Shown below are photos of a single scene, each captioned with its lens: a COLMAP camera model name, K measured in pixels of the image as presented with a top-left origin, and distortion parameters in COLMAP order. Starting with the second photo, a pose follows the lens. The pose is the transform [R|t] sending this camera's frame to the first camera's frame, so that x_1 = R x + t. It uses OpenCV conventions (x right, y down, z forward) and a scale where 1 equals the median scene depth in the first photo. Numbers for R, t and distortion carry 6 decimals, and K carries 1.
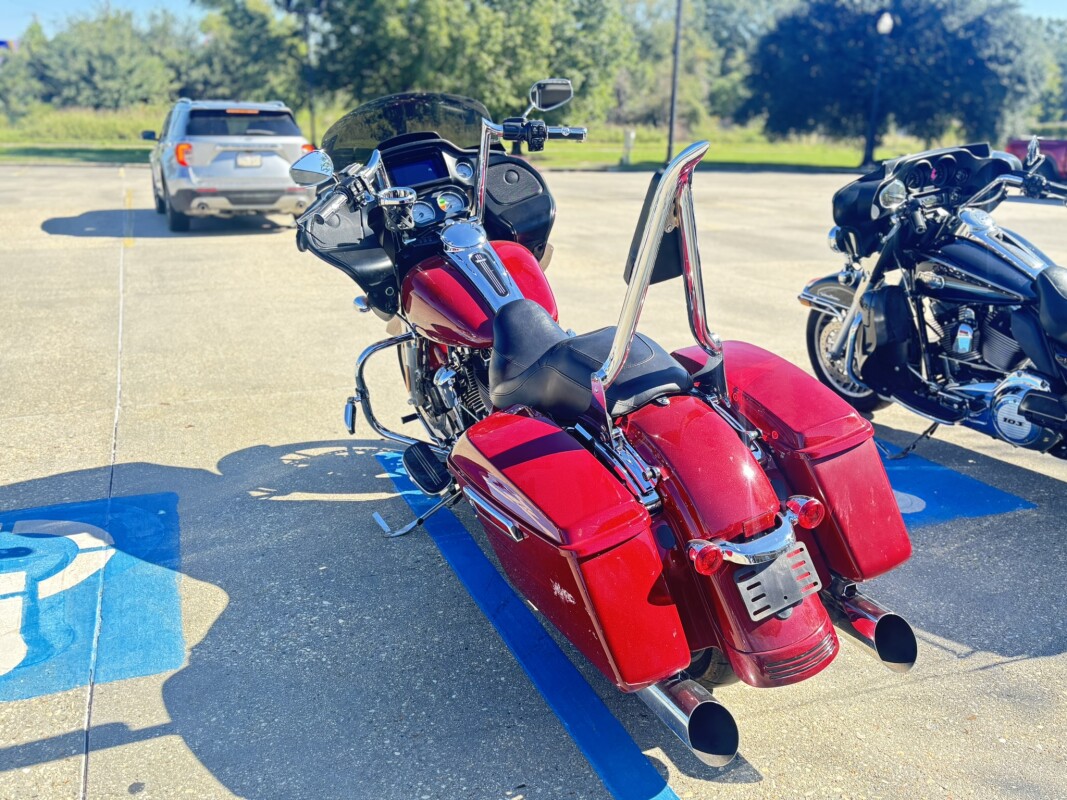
lens RADIAL K [[905.2, 0, 528.6], [0, 905.2, 401.7], [0, 0, 1]] dist [0.010532, -0.006645]
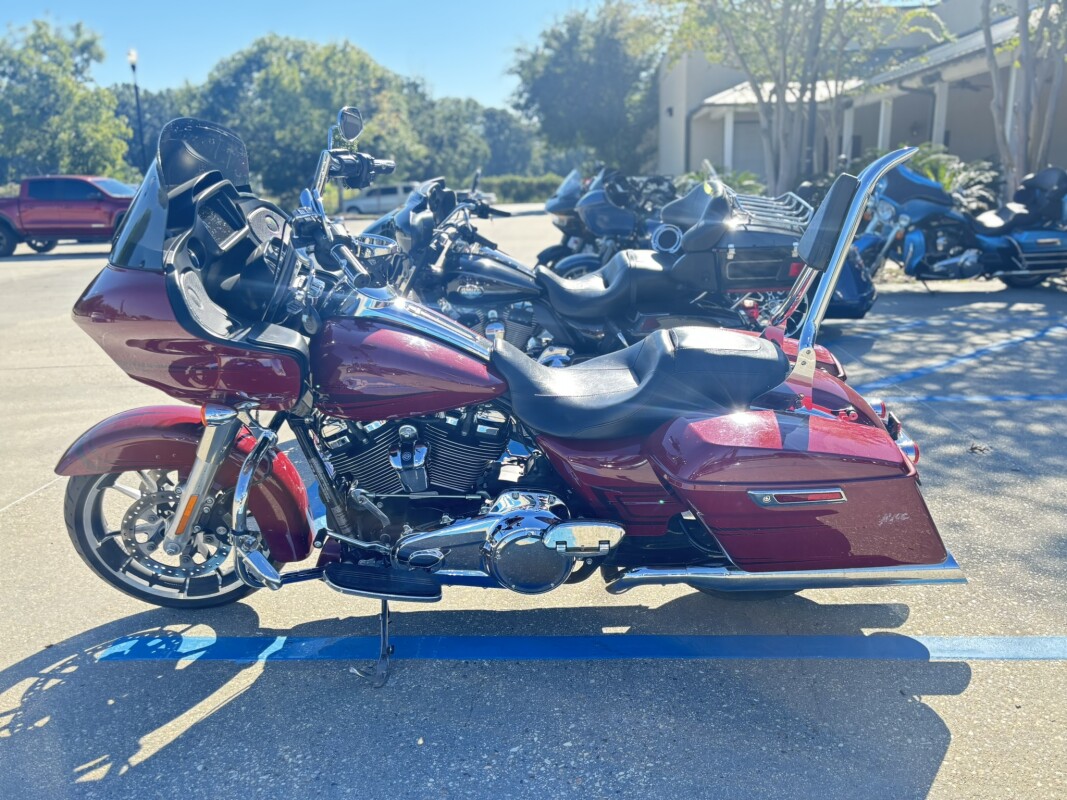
lens RADIAL K [[925.1, 0, 517.2], [0, 925.1, 401.1], [0, 0, 1]] dist [0.008102, 0.008858]
pose [[0.448097, -0.235944, 0.862288, -0.053525], [0.298037, 0.948791, 0.104735, -0.009378], [-0.842843, 0.210062, 0.495470, 0.034073]]
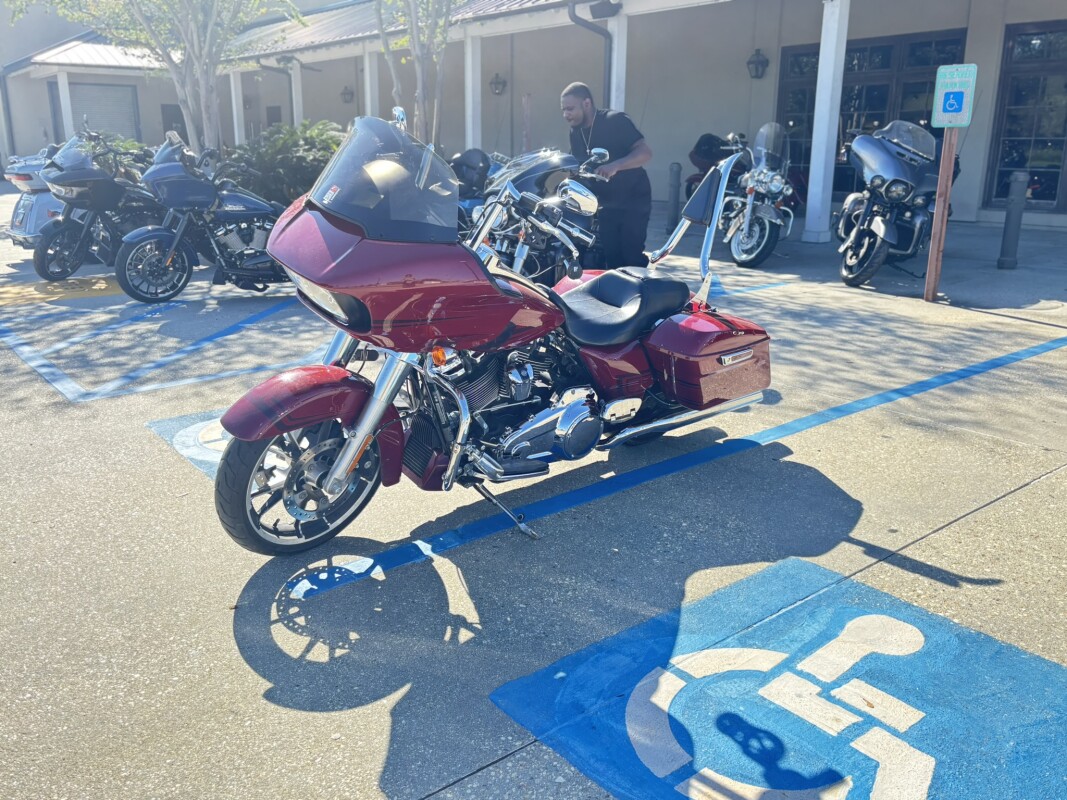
lens RADIAL K [[924.3, 0, 533.5], [0, 924.3, 400.0], [0, 0, 1]] dist [0.020778, -0.005979]
pose [[-0.282231, -0.279081, 0.917856, -0.081694], [0.277150, 0.892237, 0.356512, -0.028423], [-0.918441, 0.355002, -0.174469, 0.084067]]
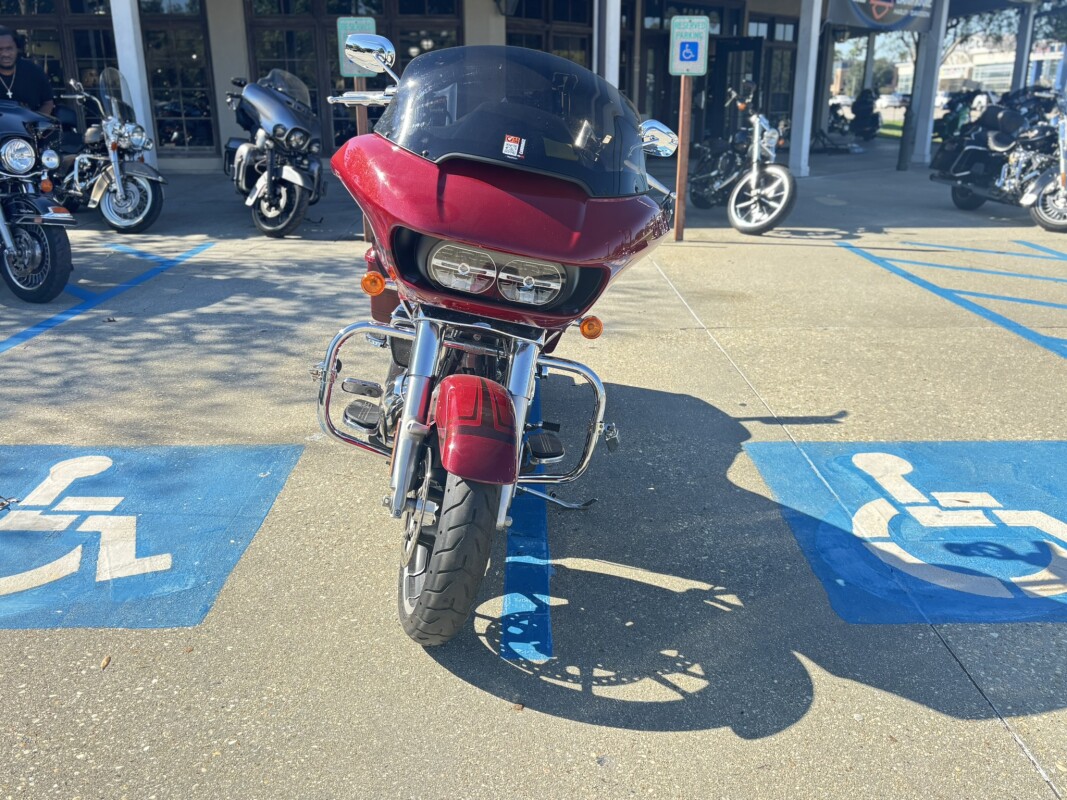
lens RADIAL K [[922.1, 0, 540.2], [0, 922.1, 395.4], [0, 0, 1]] dist [0.014978, 0.002770]
pose [[-0.934728, -0.130327, 0.330602, -0.031781], [0.085625, 0.820314, 0.565468, -0.039597], [-0.344893, 0.556867, -0.755611, 0.127253]]
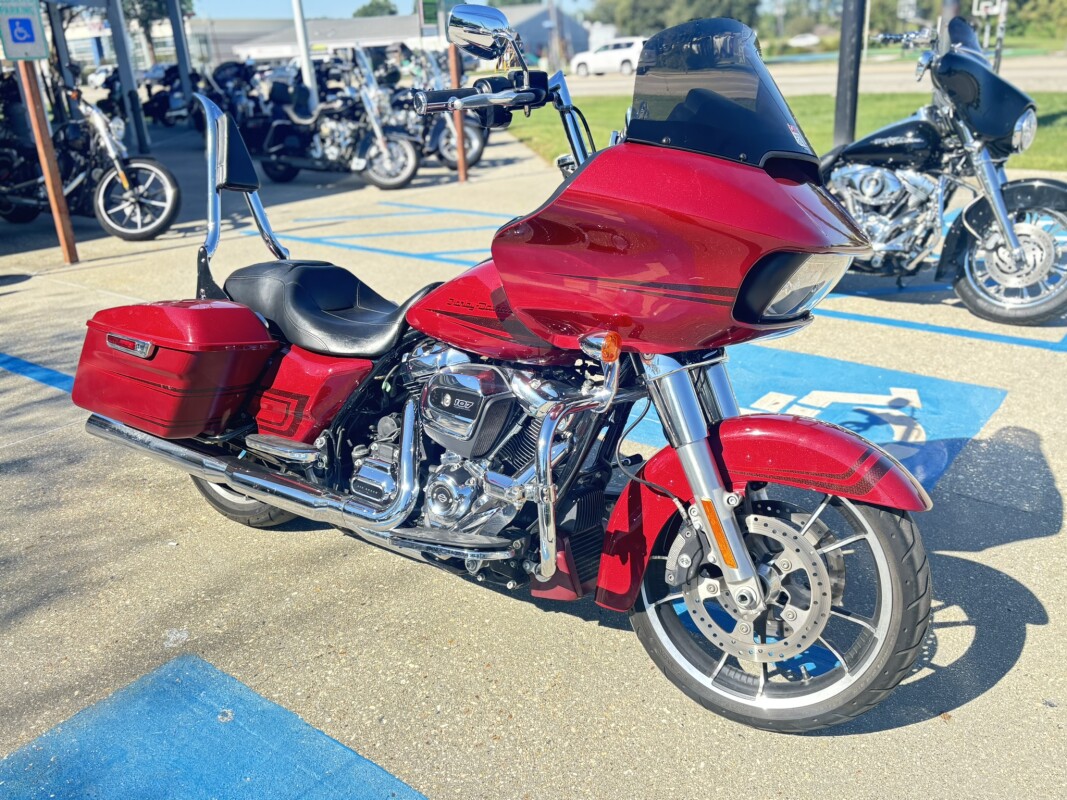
lens RADIAL K [[922.1, 0, 540.2], [0, 922.1, 395.4], [0, 0, 1]] dist [0.014978, 0.002770]
pose [[-0.856753, 0.200477, -0.475166, 0.022942], [-0.123037, 0.815294, 0.565824, -0.035414], [0.500835, 0.543235, -0.673840, 0.111466]]
